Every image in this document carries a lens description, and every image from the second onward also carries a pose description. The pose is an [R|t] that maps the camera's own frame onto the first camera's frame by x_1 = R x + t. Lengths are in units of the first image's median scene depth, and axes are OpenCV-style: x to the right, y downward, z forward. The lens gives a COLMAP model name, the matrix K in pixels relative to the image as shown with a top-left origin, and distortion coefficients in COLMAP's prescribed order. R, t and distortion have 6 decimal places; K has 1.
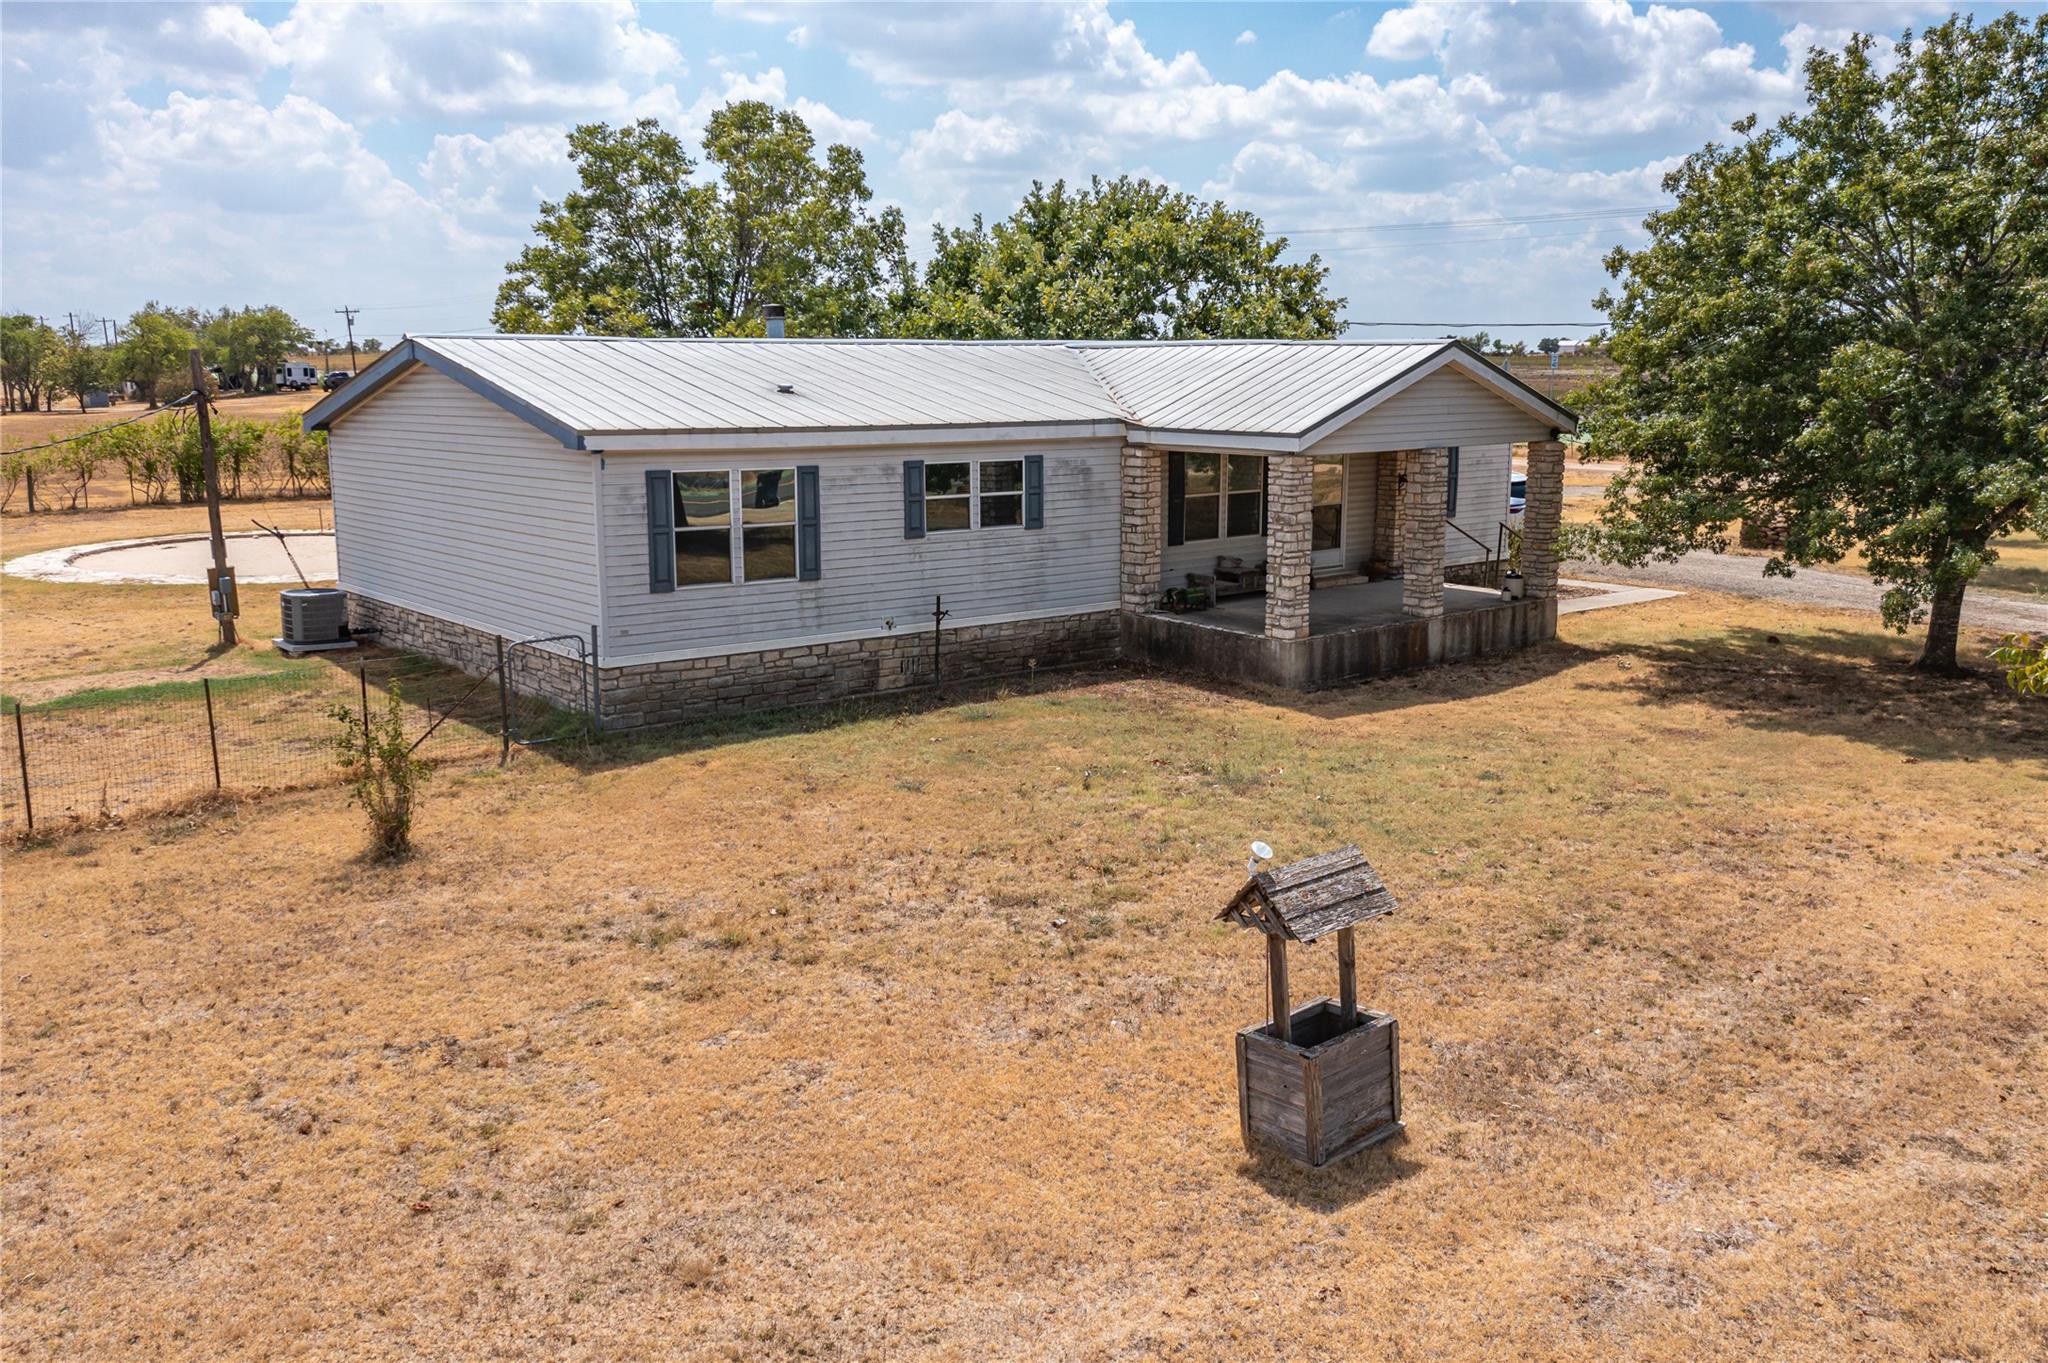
lens RADIAL K [[1638.6, 0, 1024.0], [0, 1638.6, 681.5], [0, 0, 1]] dist [-0.005813, -0.005062]
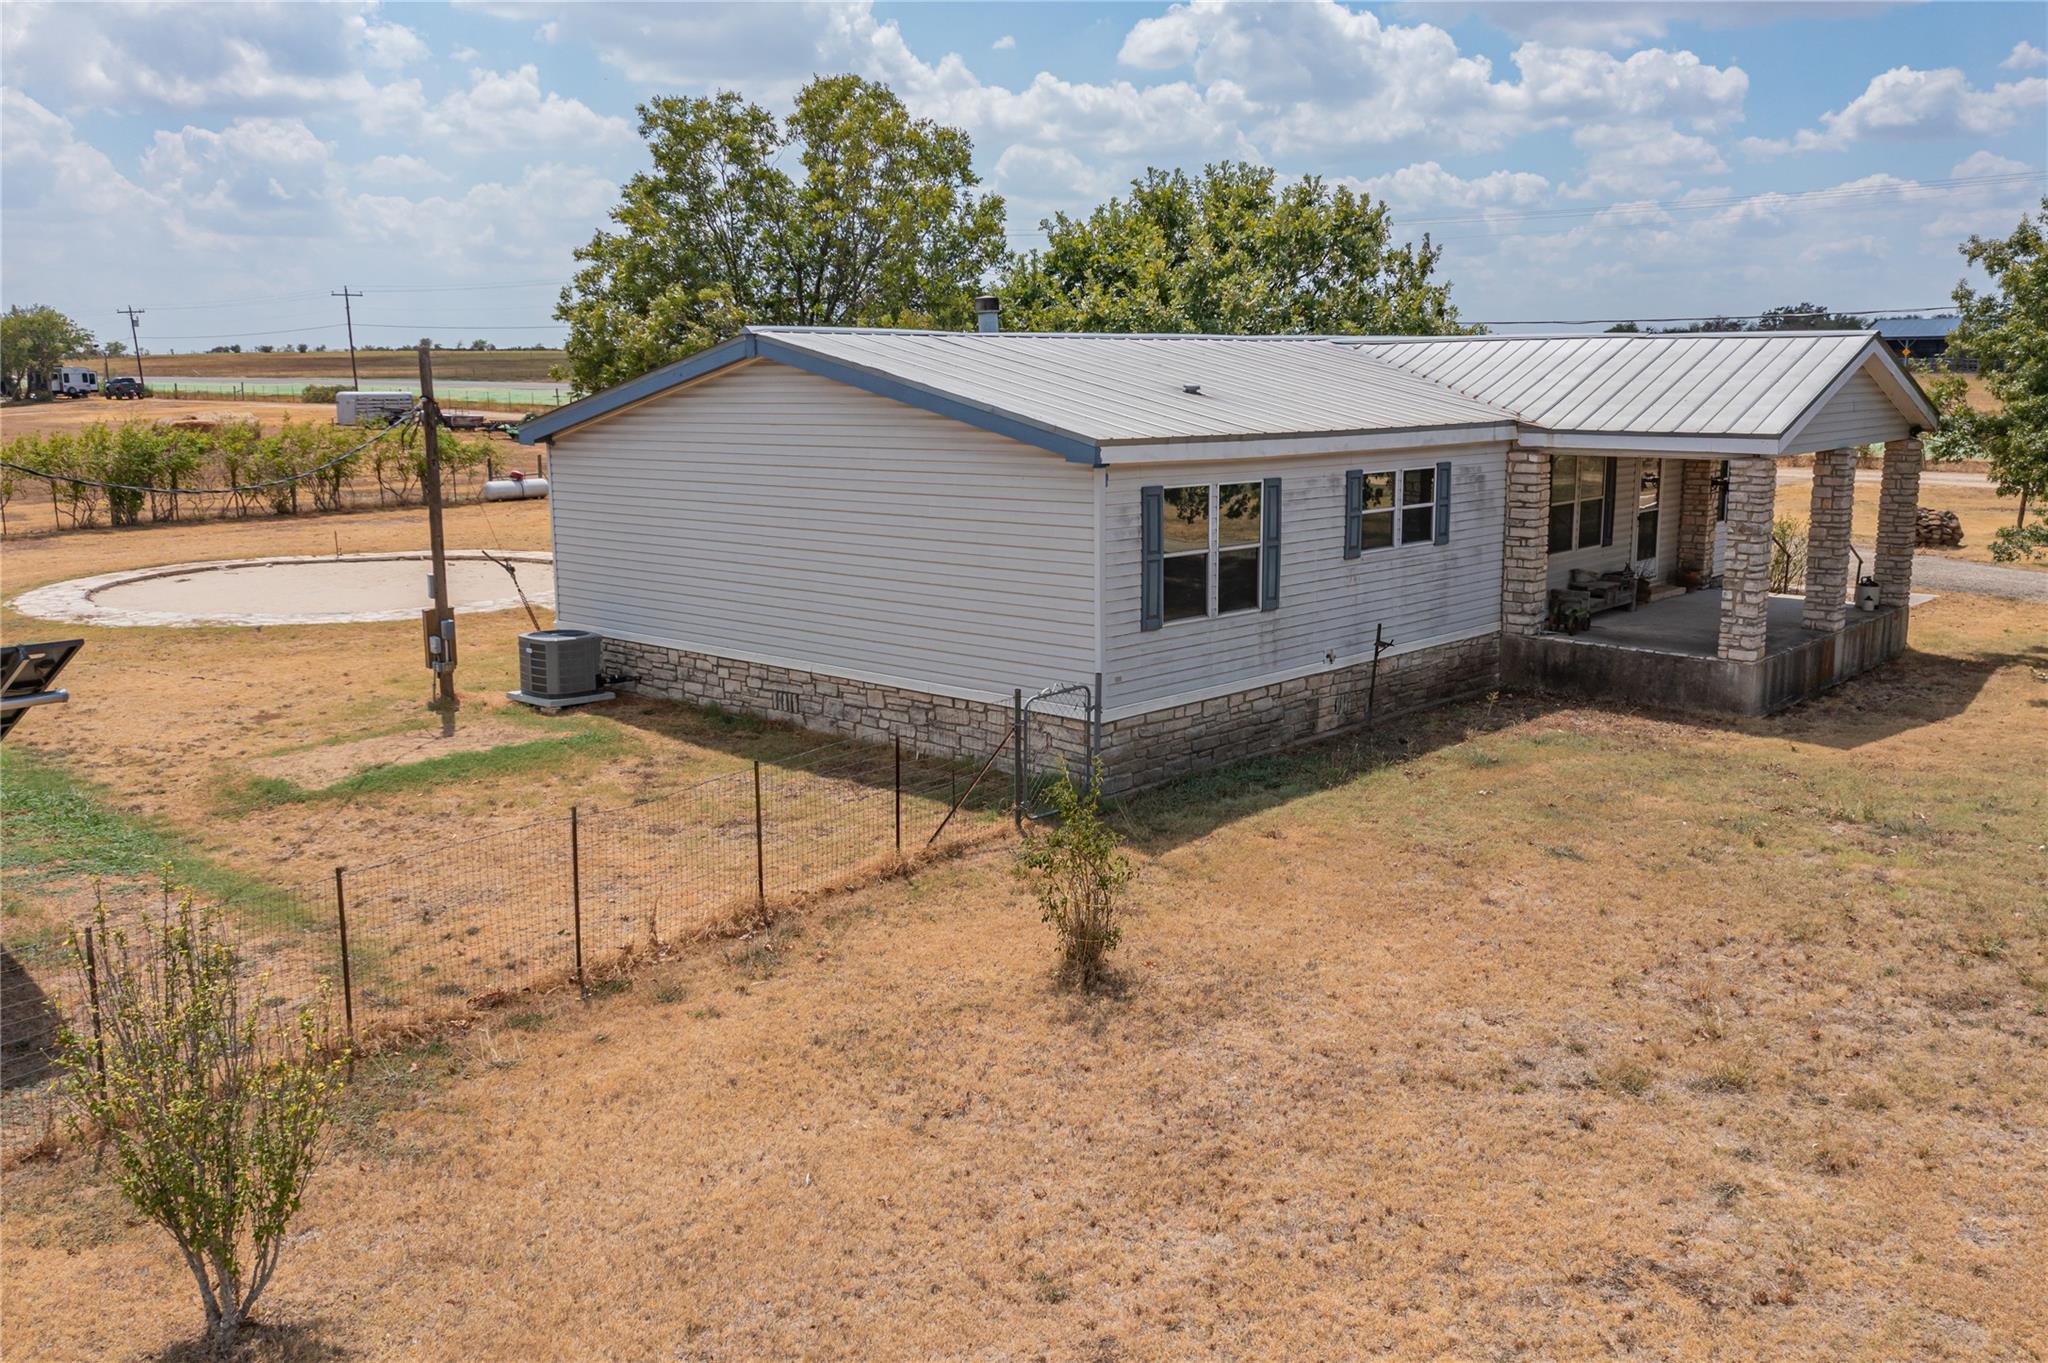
lens RADIAL K [[1654.9, 0, 1024.4], [0, 1654.9, 660.8], [0, 0, 1]] dist [-0.007604, -0.004780]
pose [[0.990043, -0.028543, 0.137839, -0.354955], [0.030625, 0.999446, -0.013008, -0.025766], [-0.137391, 0.017099, 0.990369, 0.143192]]
